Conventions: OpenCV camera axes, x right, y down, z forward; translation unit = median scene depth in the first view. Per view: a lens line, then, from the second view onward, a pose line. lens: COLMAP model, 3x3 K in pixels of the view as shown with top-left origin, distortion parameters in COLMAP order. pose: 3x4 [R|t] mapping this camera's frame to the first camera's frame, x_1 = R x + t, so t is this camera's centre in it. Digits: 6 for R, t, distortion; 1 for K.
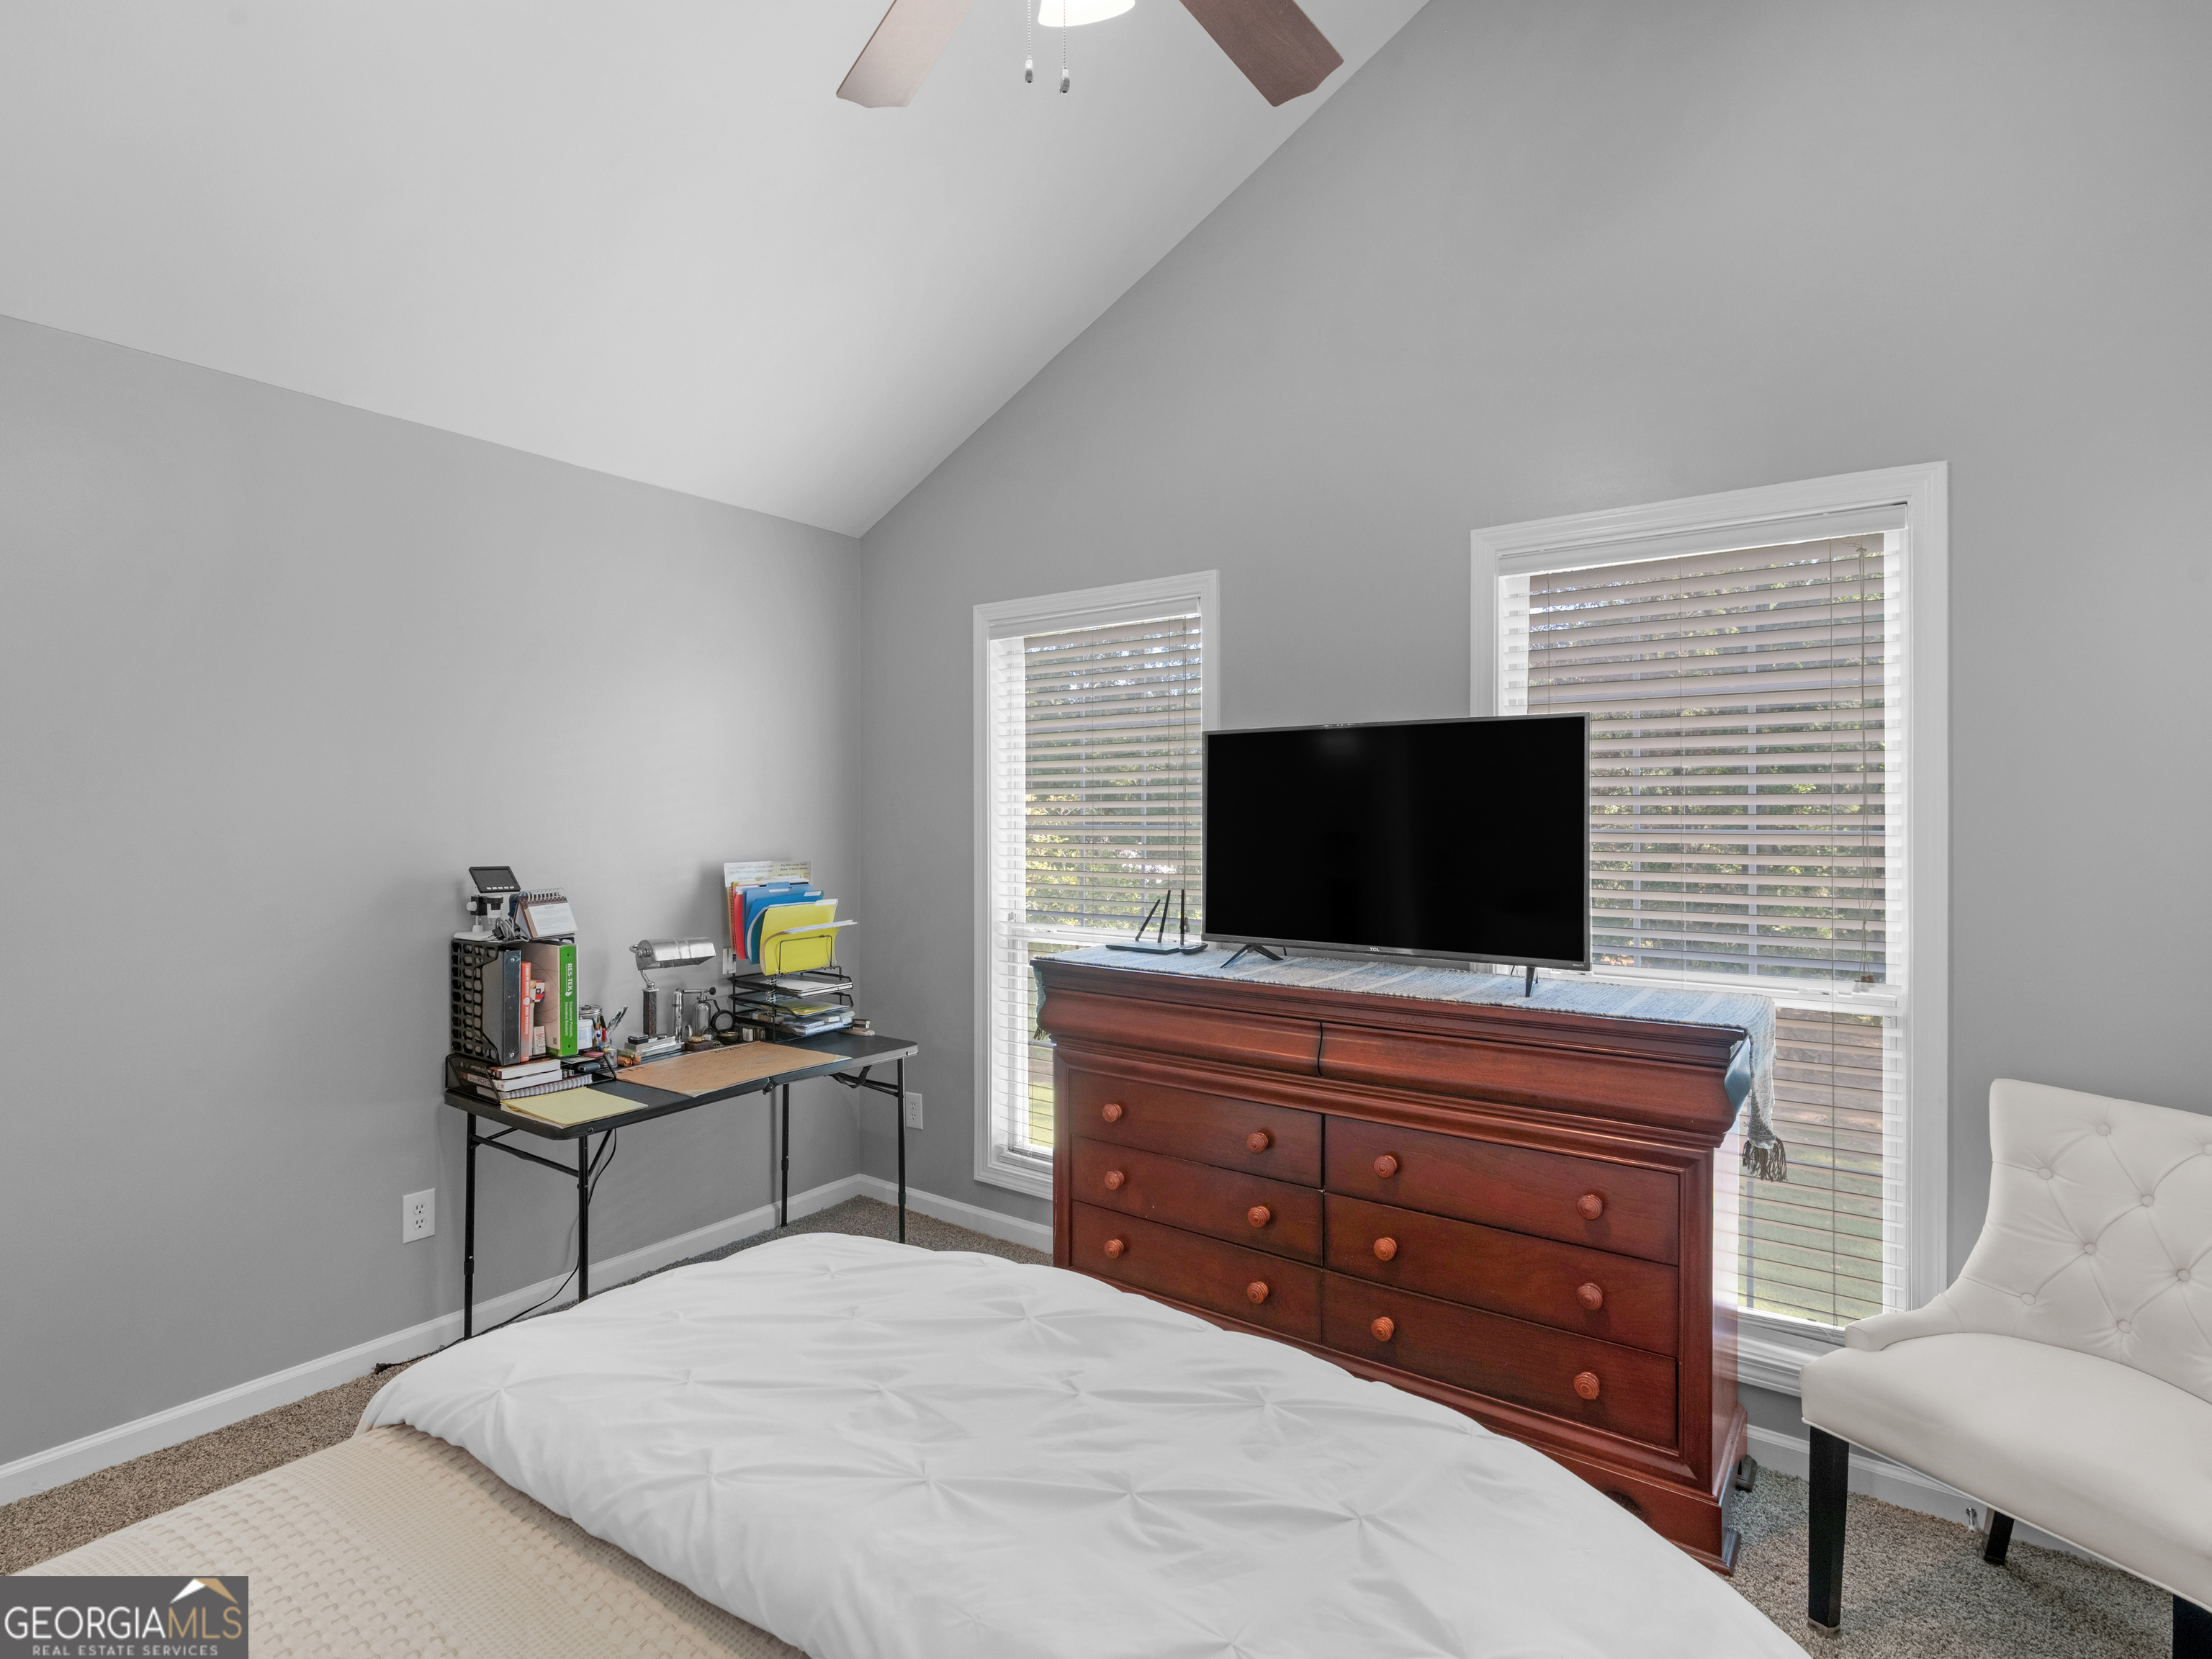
lens RADIAL K [[1108.1, 0, 1113.2], [0, 1108.1, 812.8], [0, 0, 1]] dist [0.002272, -0.001110]
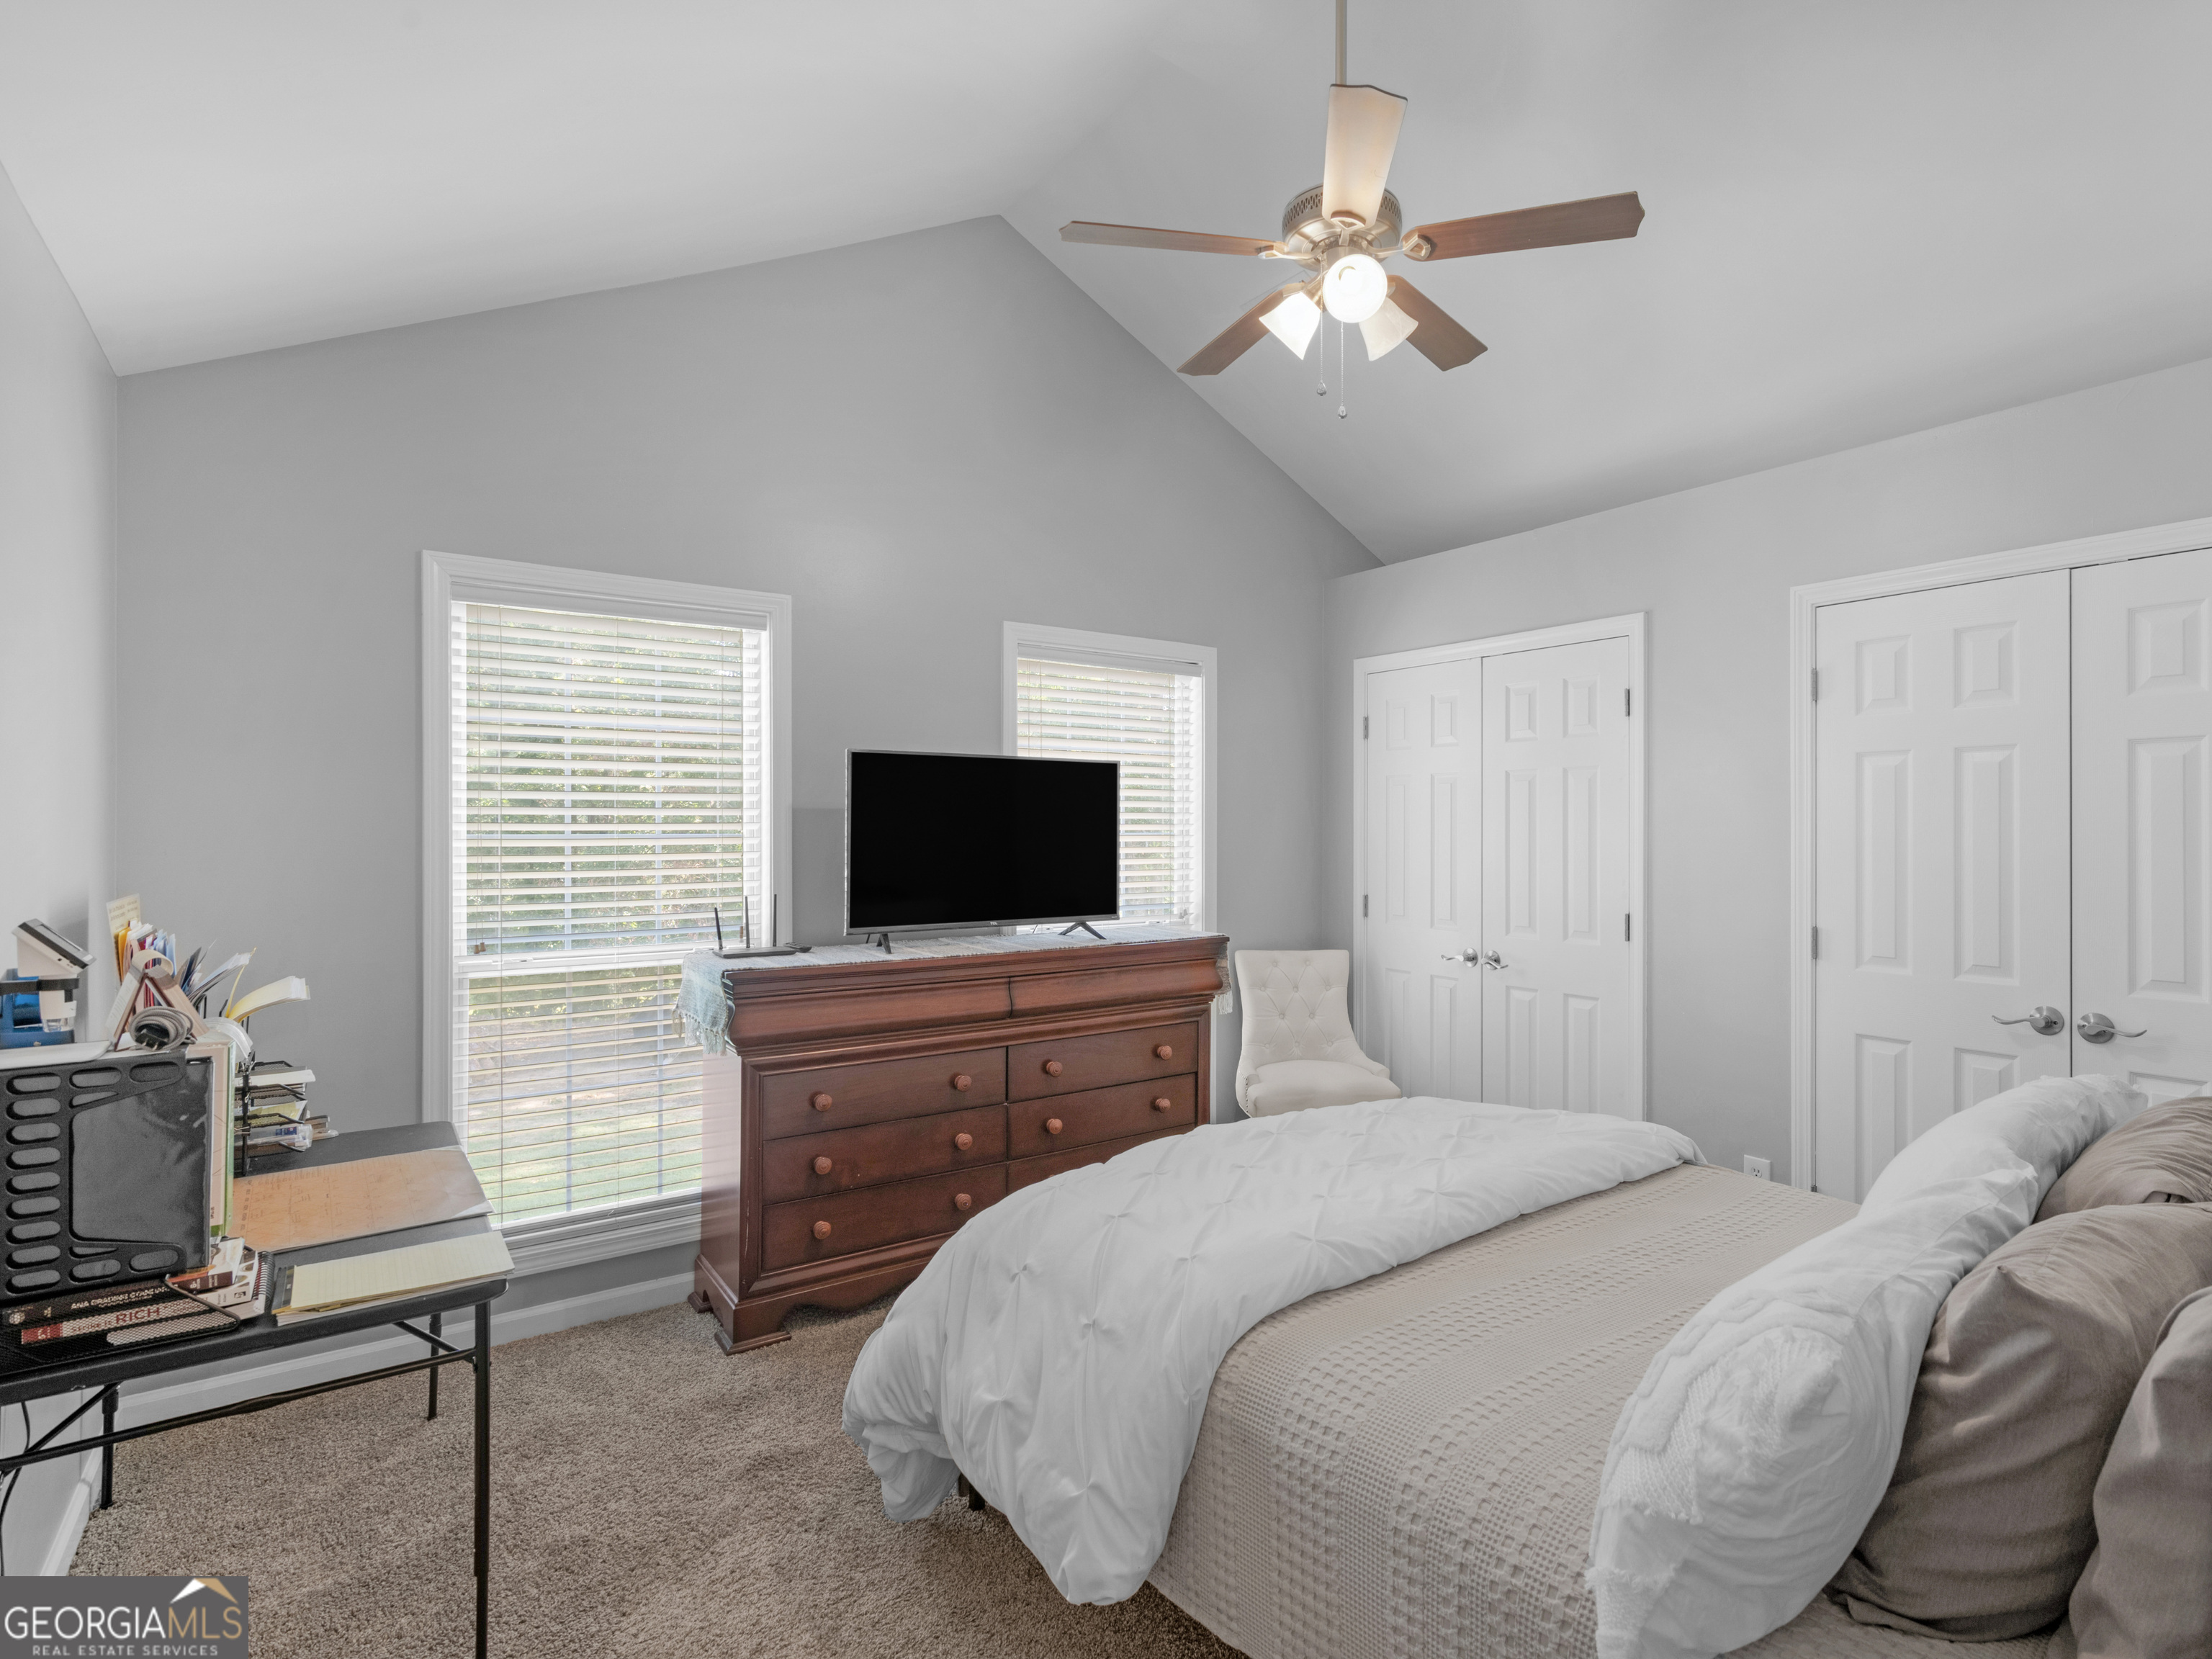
lens RADIAL K [[1108.1, 0, 1121.0], [0, 1108.1, 833.1], [0, 0, 1]] dist [0.002272, -0.001110]
pose [[0.328066, -0.001615, 0.944653, -1.031622], [0.000618, 0.999999, 0.001495, 0.012852], [-0.944654, 0.000094, 0.328067, 0.433273]]
